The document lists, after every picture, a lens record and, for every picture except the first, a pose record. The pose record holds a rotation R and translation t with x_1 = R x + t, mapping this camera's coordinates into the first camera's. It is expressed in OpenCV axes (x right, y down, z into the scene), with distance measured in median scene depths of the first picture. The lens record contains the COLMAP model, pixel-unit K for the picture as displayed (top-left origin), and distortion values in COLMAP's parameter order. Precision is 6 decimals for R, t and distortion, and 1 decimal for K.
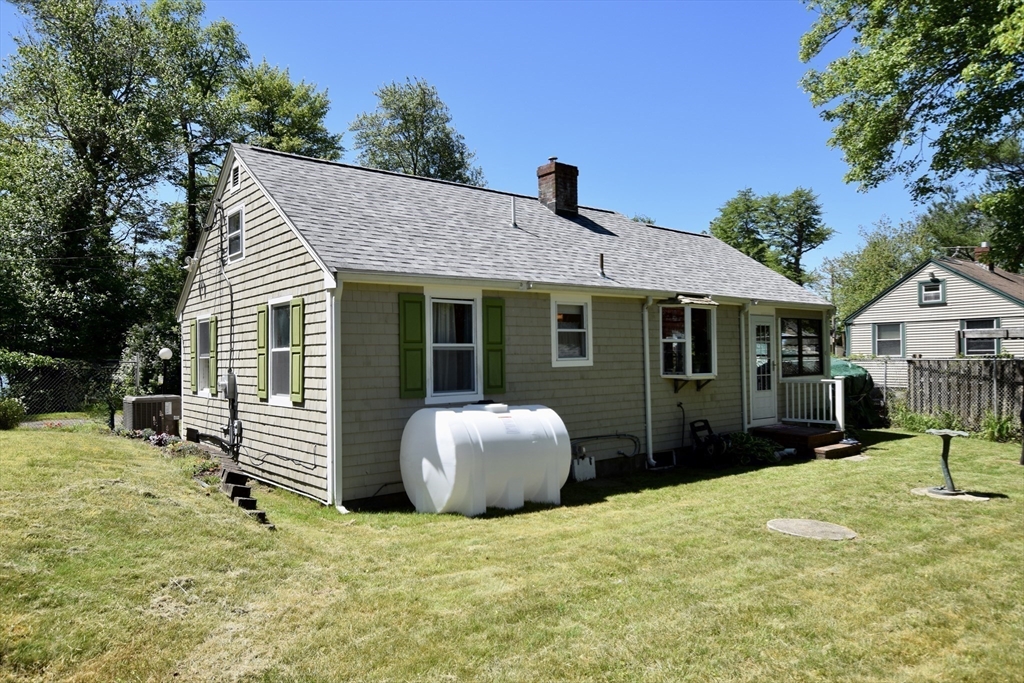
lens RADIAL K [[682.8, 0, 512.0], [0, 682.8, 341.5], [0, 0, 1]] dist [0.002870, 0.000908]
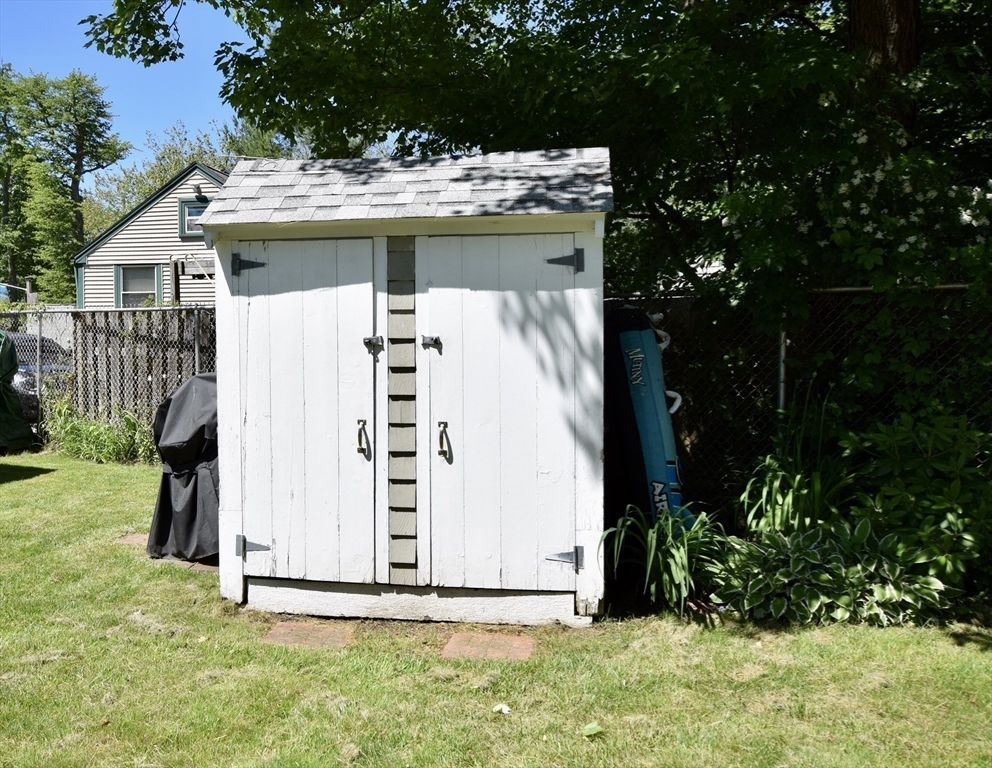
lens RADIAL K [[848.0, 0, 496.0], [0, 848.0, 384.0], [0, 0, 1]] dist [0.009235, 0.004860]
pose [[0.710258, -0.028256, 0.703374, 0.253833], [-0.026531, 0.997410, 0.066860, 0.020825], [-0.703441, -0.066149, 0.707669, 0.242168]]
